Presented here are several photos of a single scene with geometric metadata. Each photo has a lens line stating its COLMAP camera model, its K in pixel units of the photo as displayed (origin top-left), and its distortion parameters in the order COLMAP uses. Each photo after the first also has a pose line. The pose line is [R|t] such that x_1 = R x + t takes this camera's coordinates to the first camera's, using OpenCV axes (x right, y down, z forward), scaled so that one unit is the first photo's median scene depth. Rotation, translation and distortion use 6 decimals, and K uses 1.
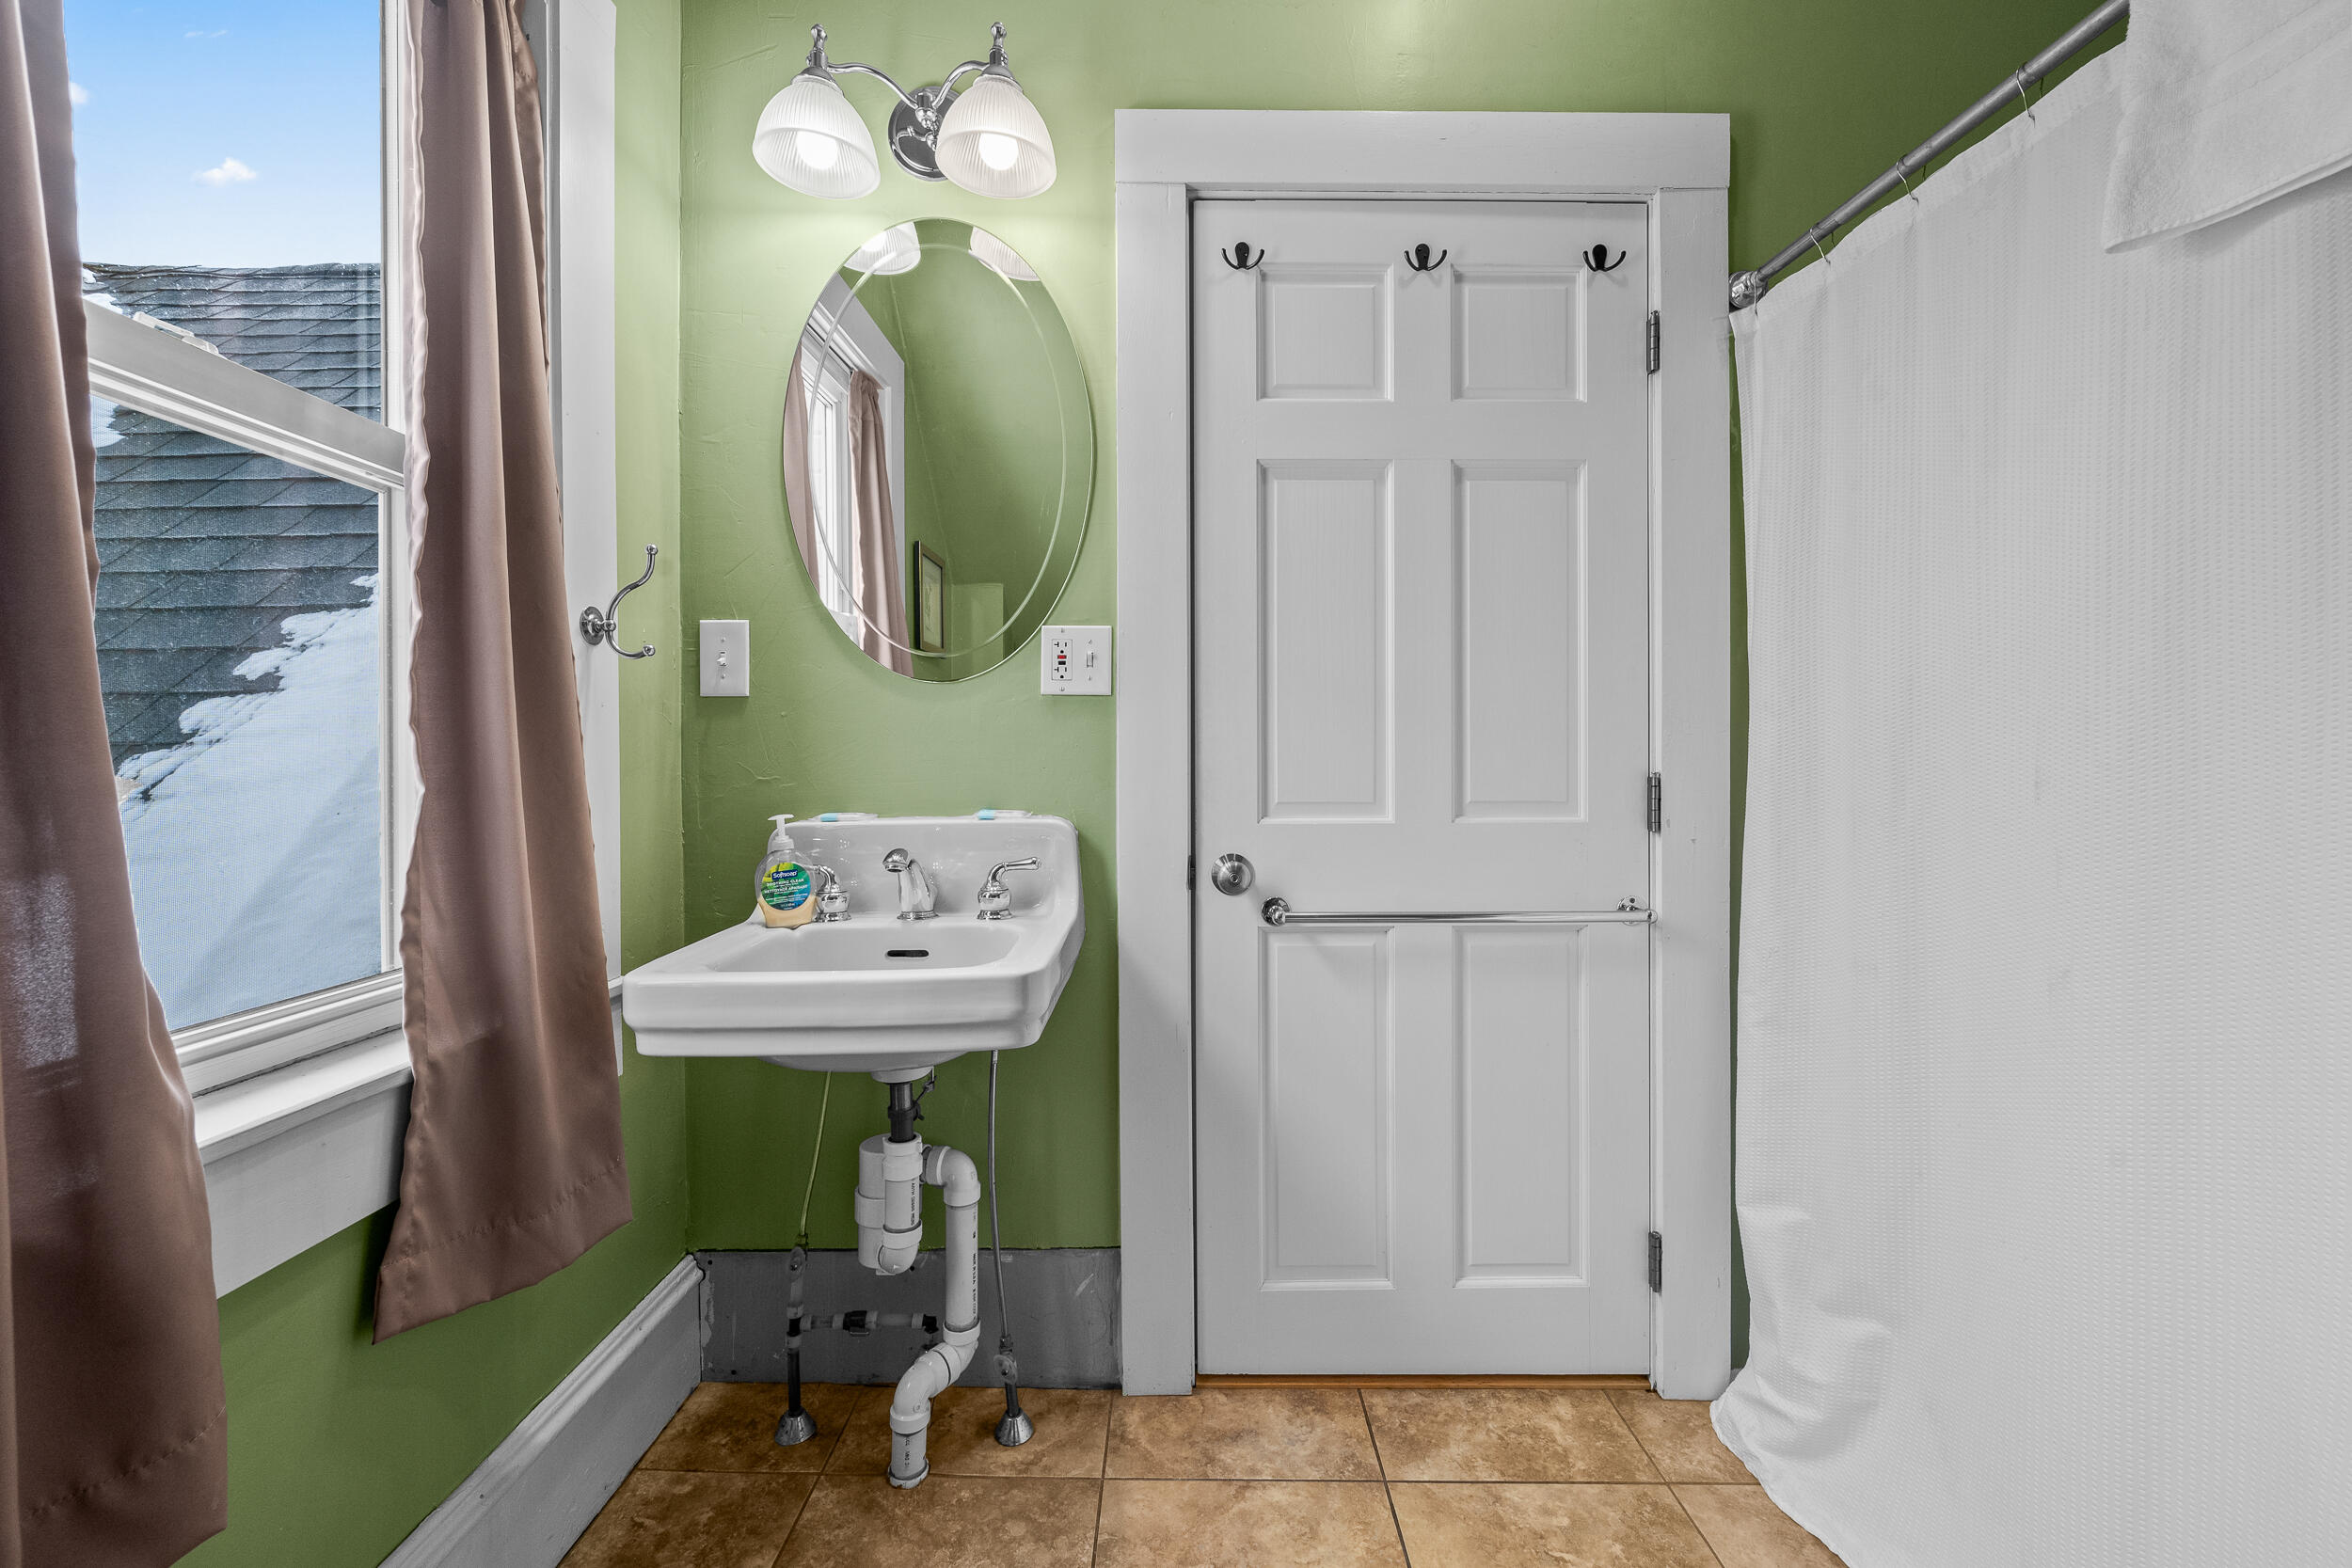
lens RADIAL K [[937.5, 0, 1197.9], [0, 937.5, 767.3], [0, 0, 1]] dist [0.000674, -0.000443]
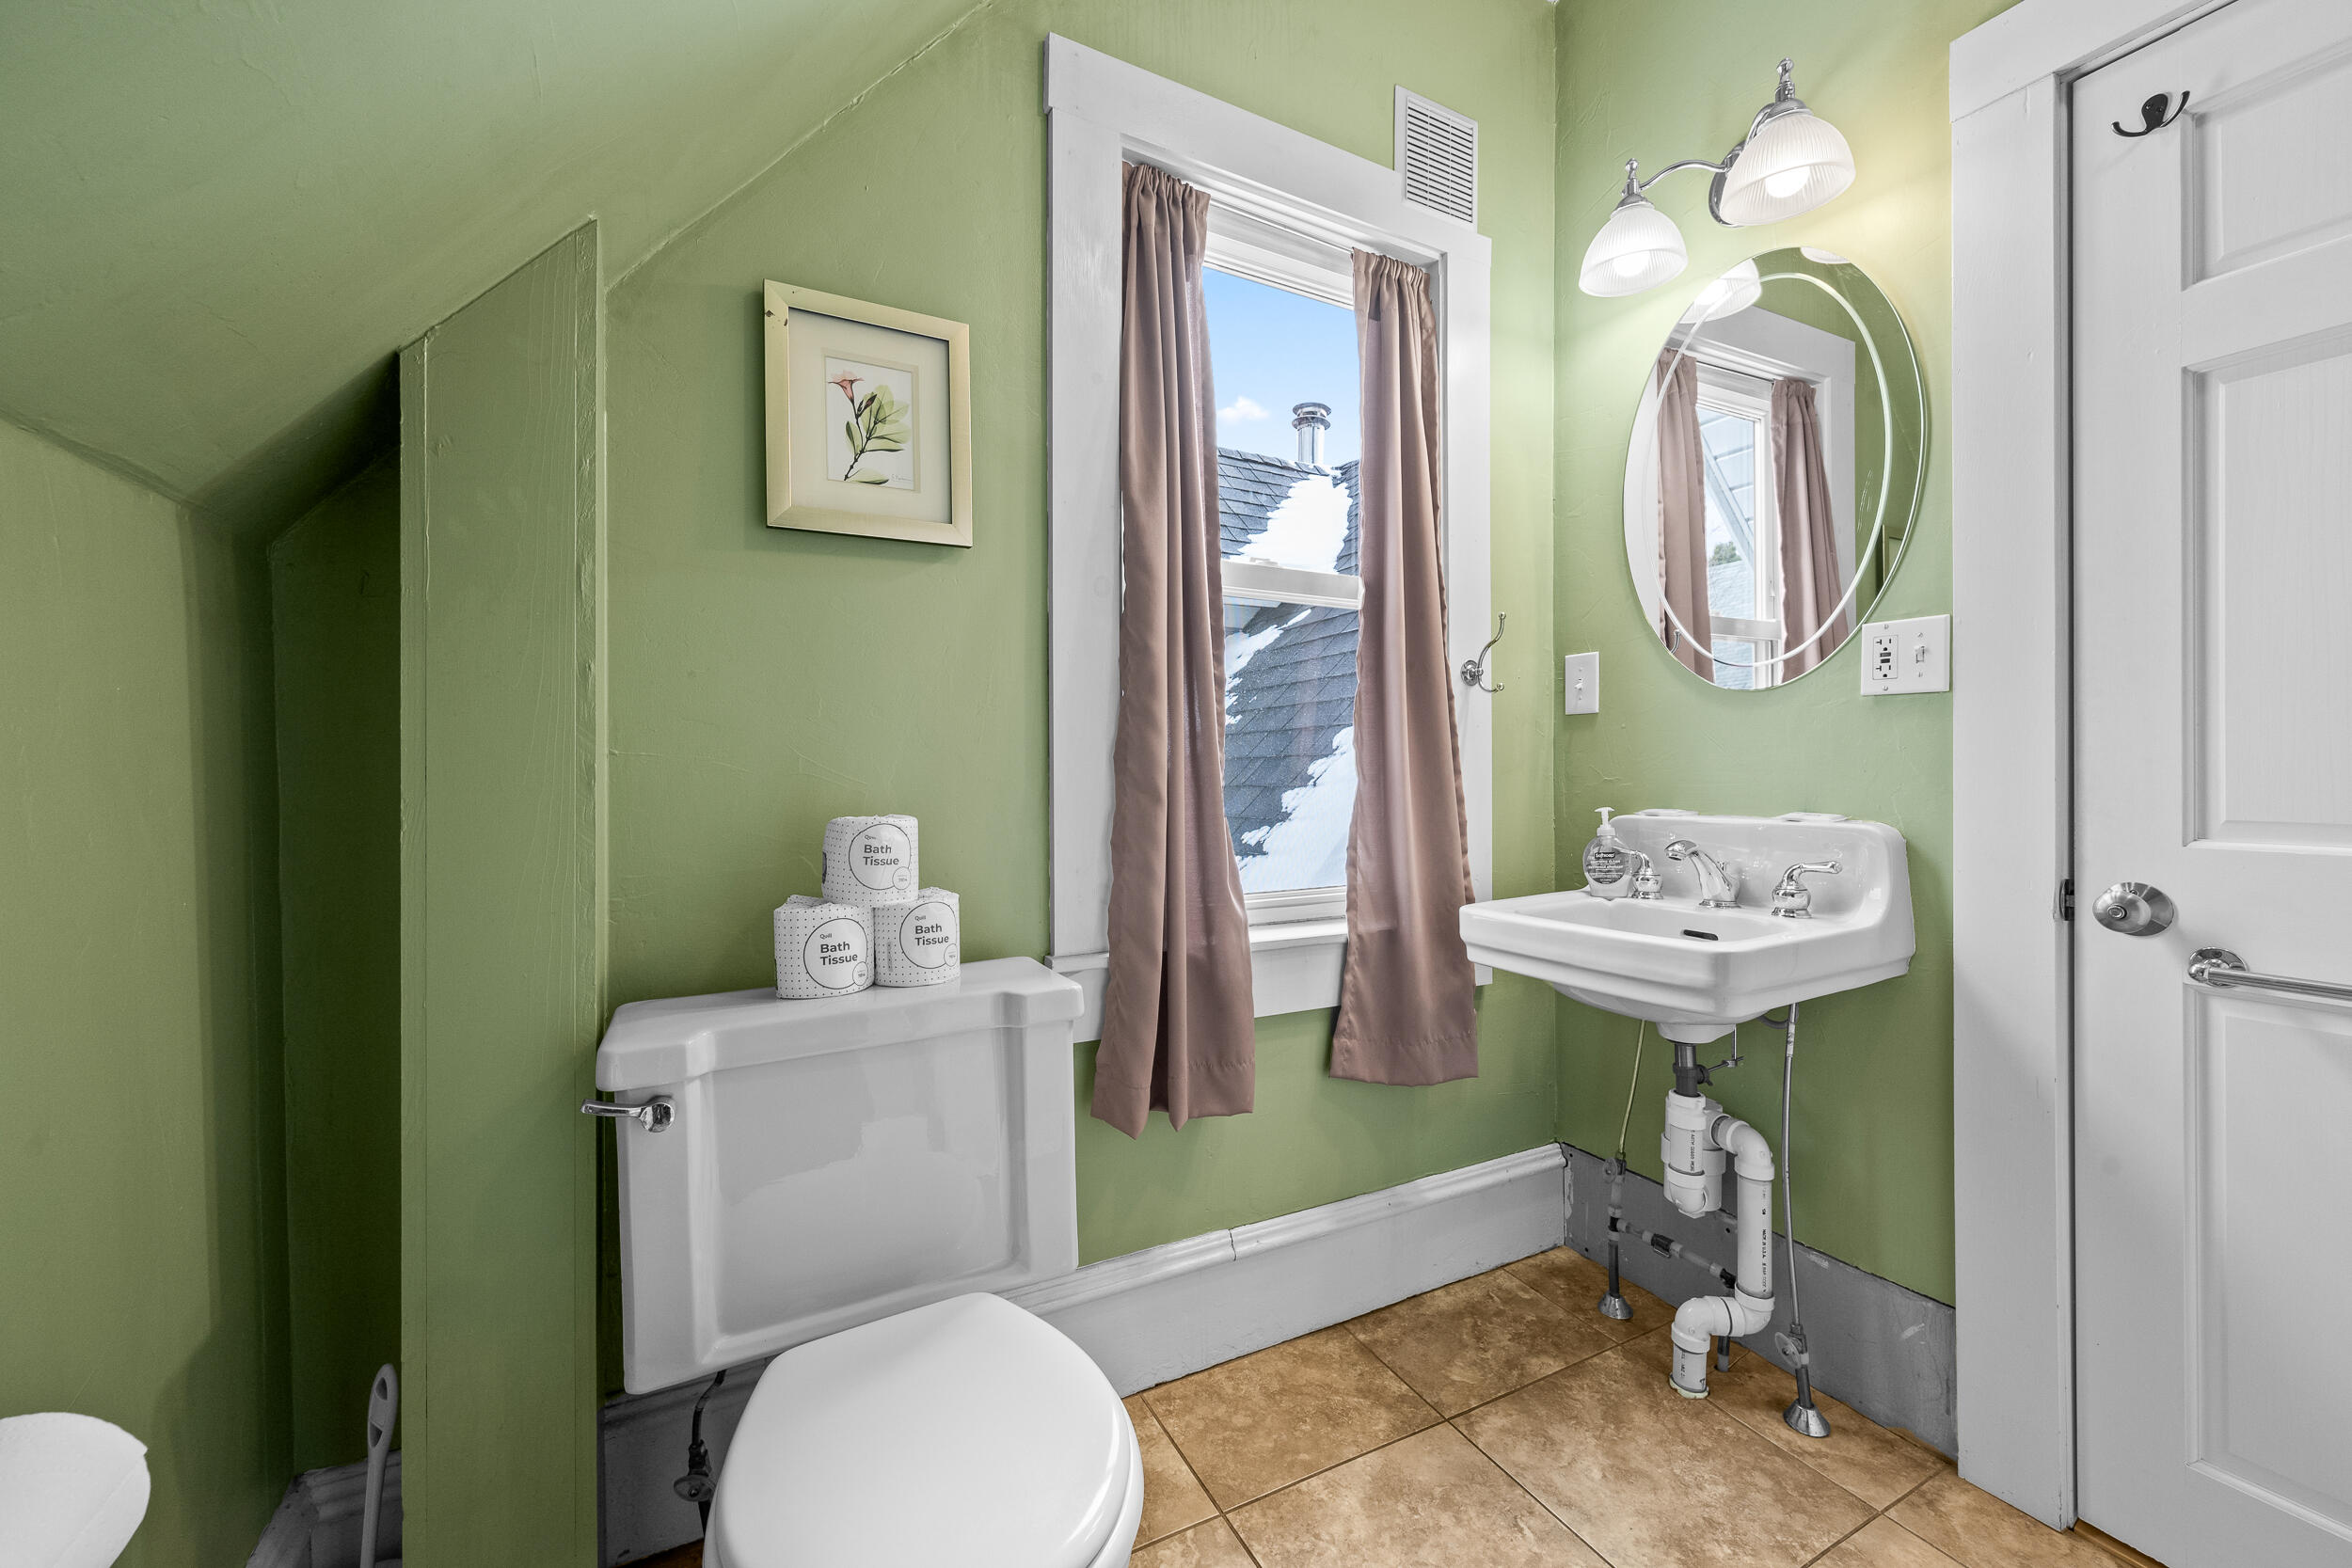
lens RADIAL K [[937.5, 0, 1152.5], [0, 937.5, 776.1], [0, 0, 1]] dist [0.000674, -0.000443]
pose [[0.442946, 0.010723, -0.896484, 0.397404], [-0.006882, 0.999940, 0.008560, 0.002255], [0.896522, 0.002378, 0.442993, -0.089173]]
